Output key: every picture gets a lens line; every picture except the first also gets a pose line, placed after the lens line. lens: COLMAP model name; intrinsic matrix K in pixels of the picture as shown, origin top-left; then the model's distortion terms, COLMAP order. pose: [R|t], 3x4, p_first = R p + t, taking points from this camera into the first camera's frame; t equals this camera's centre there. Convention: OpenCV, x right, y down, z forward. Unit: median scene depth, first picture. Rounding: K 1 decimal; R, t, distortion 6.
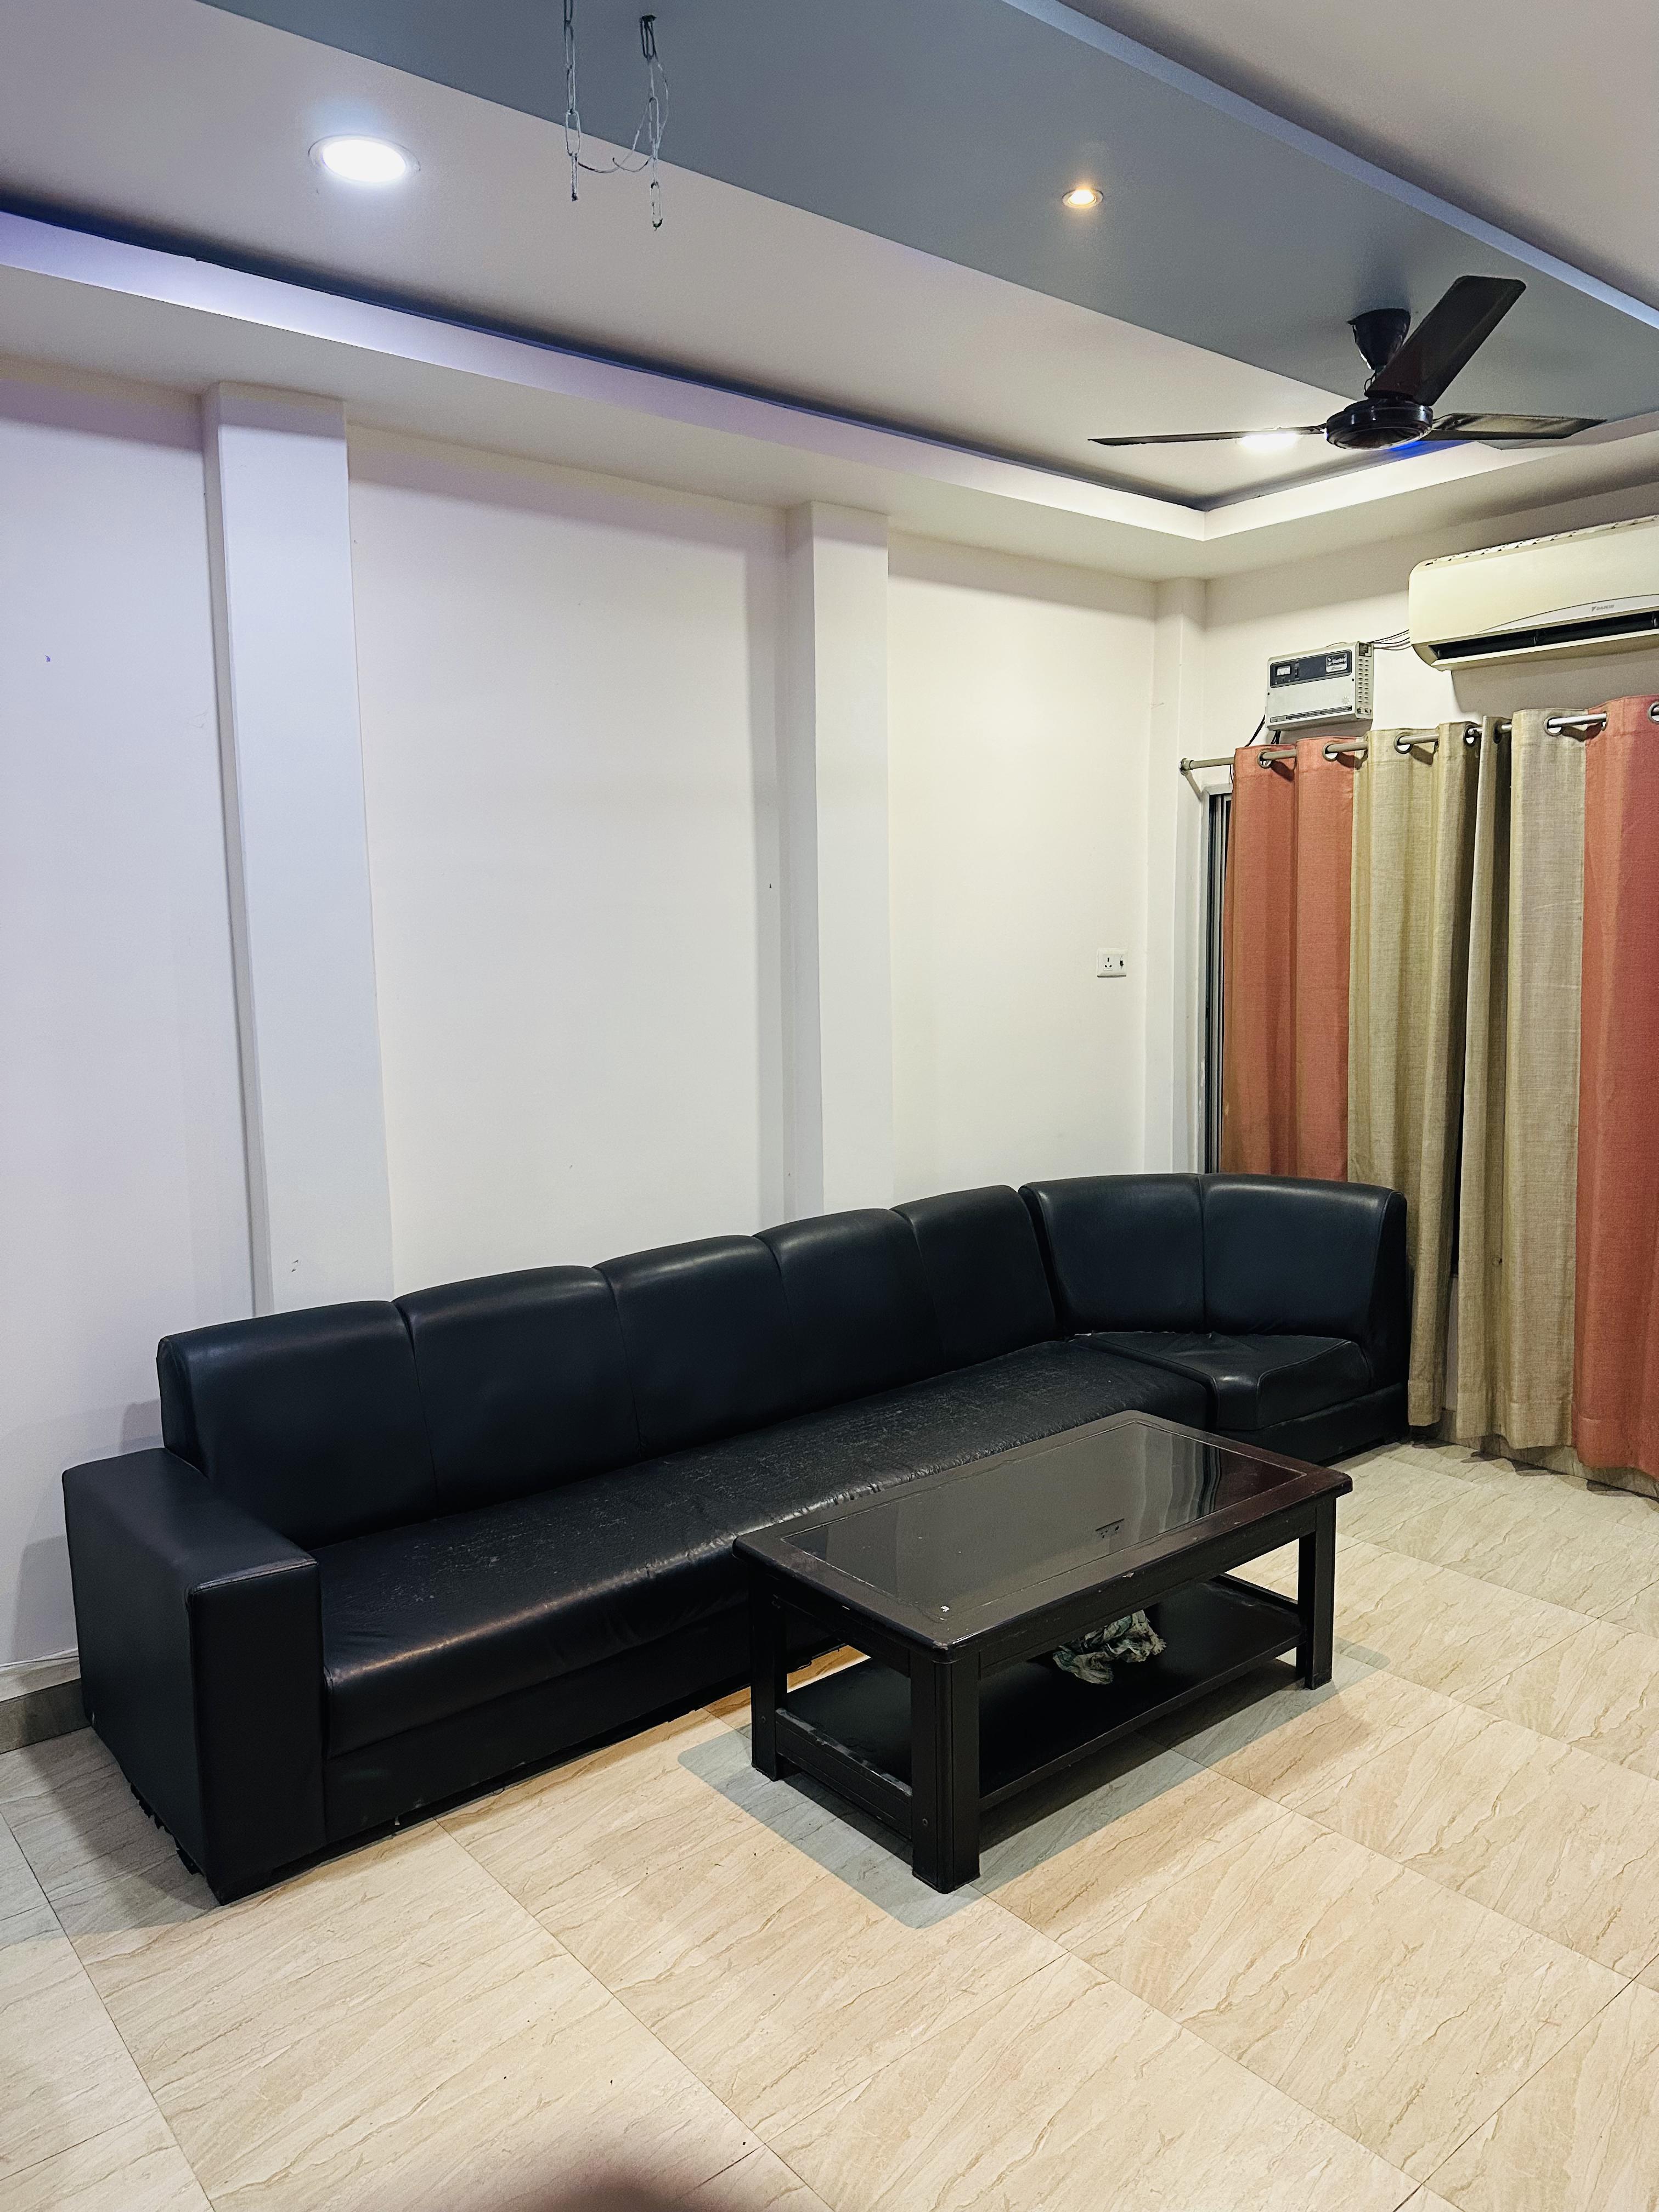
lens RADIAL K [[1554.4, 0, 819.7], [0, 1554.4, 1094.2], [0, 0, 1]] dist [0.052074, -0.031280]
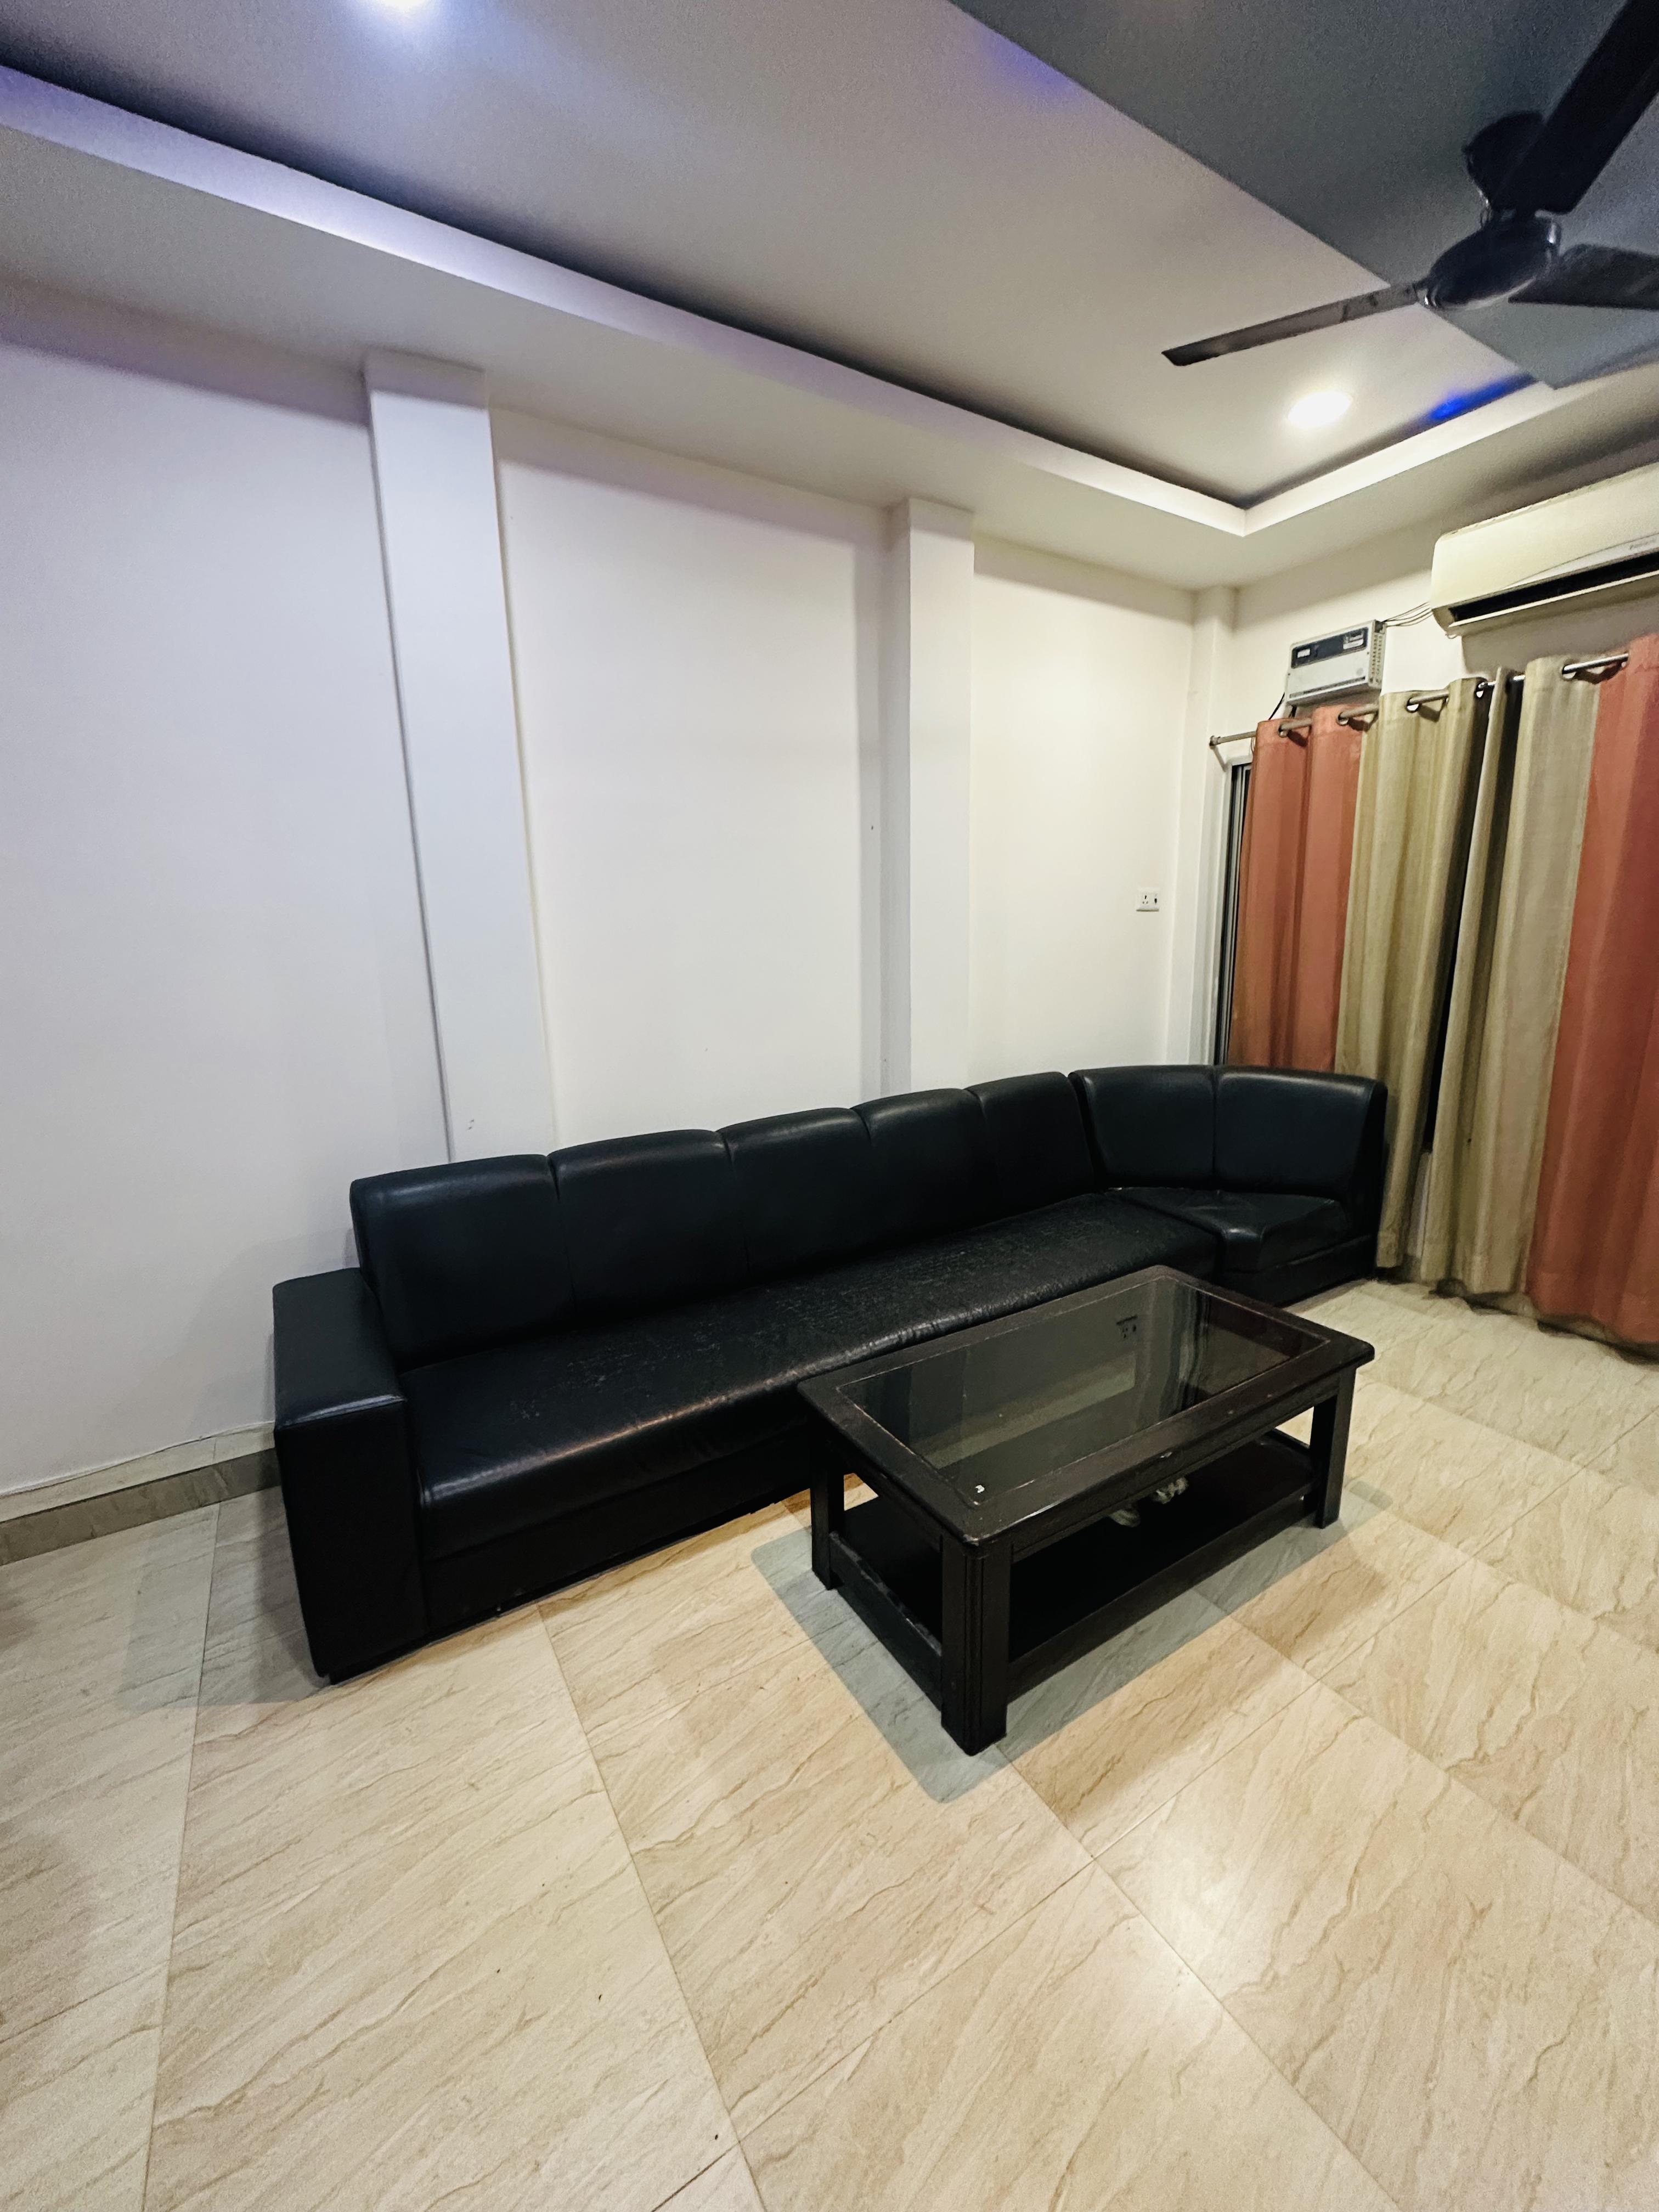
lens RADIAL K [[880.0, 0, 830.5], [0, 880.0, 1105.6], [0, 0, 1]] dist [-0.003606, 0.001155]
pose [[0.991177, 0.023072, -0.130518, 0.040925], [-0.009814, 0.994805, 0.101324, 0.020717], [0.132177, -0.099150, 0.986255, 0.351118]]
